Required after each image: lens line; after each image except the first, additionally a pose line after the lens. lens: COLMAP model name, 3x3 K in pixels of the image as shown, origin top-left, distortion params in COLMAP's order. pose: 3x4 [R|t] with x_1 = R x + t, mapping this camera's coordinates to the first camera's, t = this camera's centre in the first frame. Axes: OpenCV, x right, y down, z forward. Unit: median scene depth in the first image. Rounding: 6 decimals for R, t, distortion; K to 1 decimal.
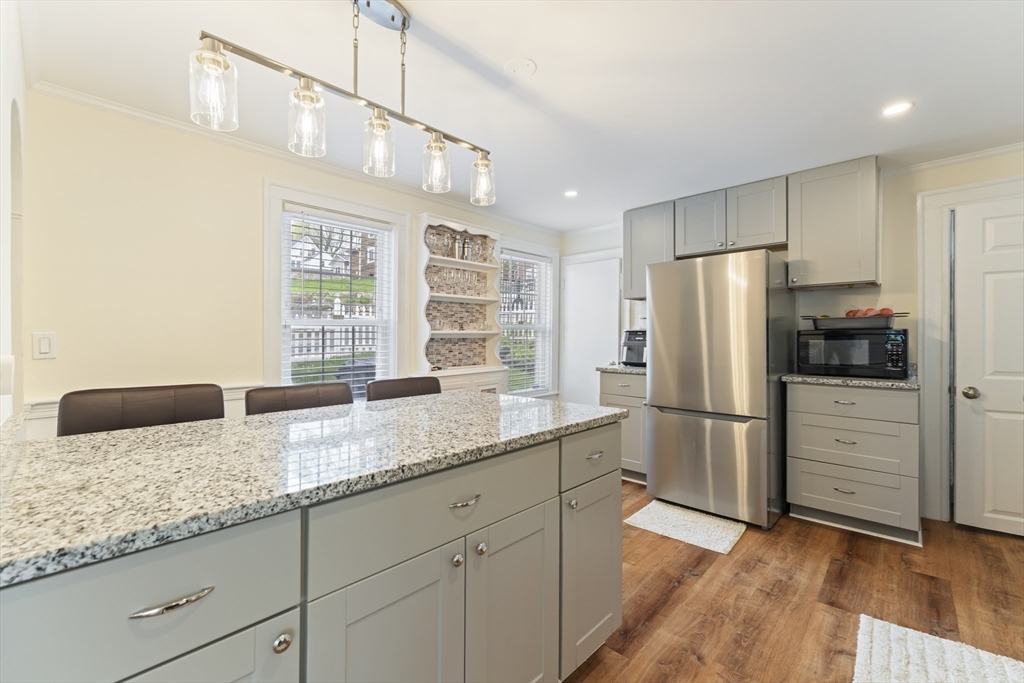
lens RADIAL K [[412.9, 0, 510.4], [0, 412.9, 337.7], [0, 0, 1]] dist [0.000334, -0.000199]
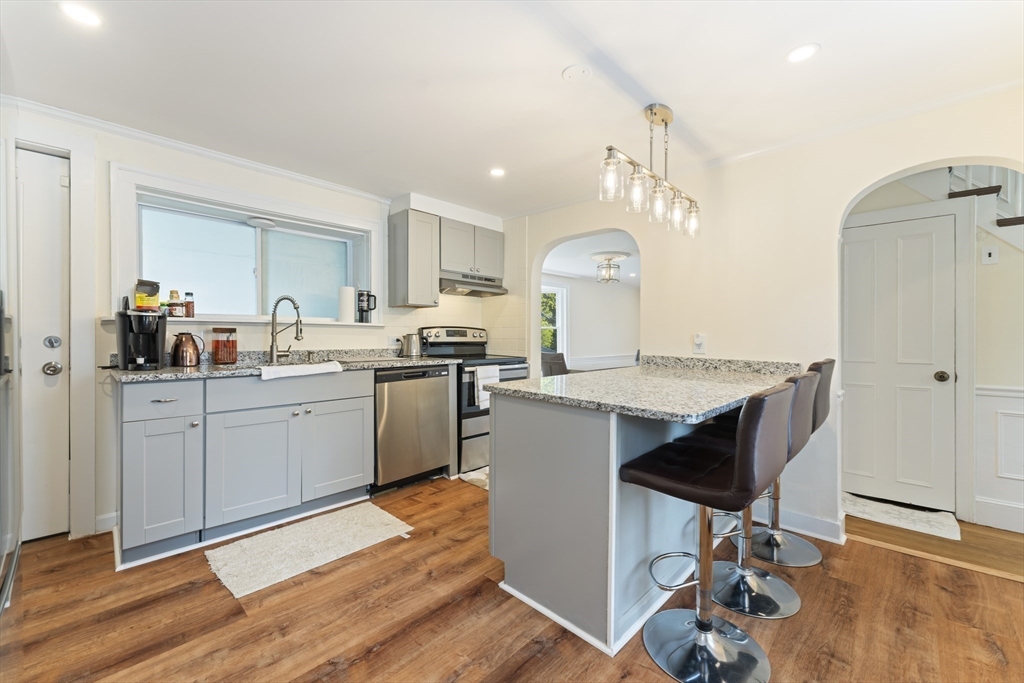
lens RADIAL K [[412.9, 0, 513.1], [0, 412.9, 337.7], [0, 0, 1]] dist [0.000334, -0.000199]
pose [[-0.999953, -0.002310, 0.009414, 0.161465], [-0.002192, 0.999919, 0.012553, 0.015303], [-0.009442, 0.012531, -0.999877, 1.982780]]
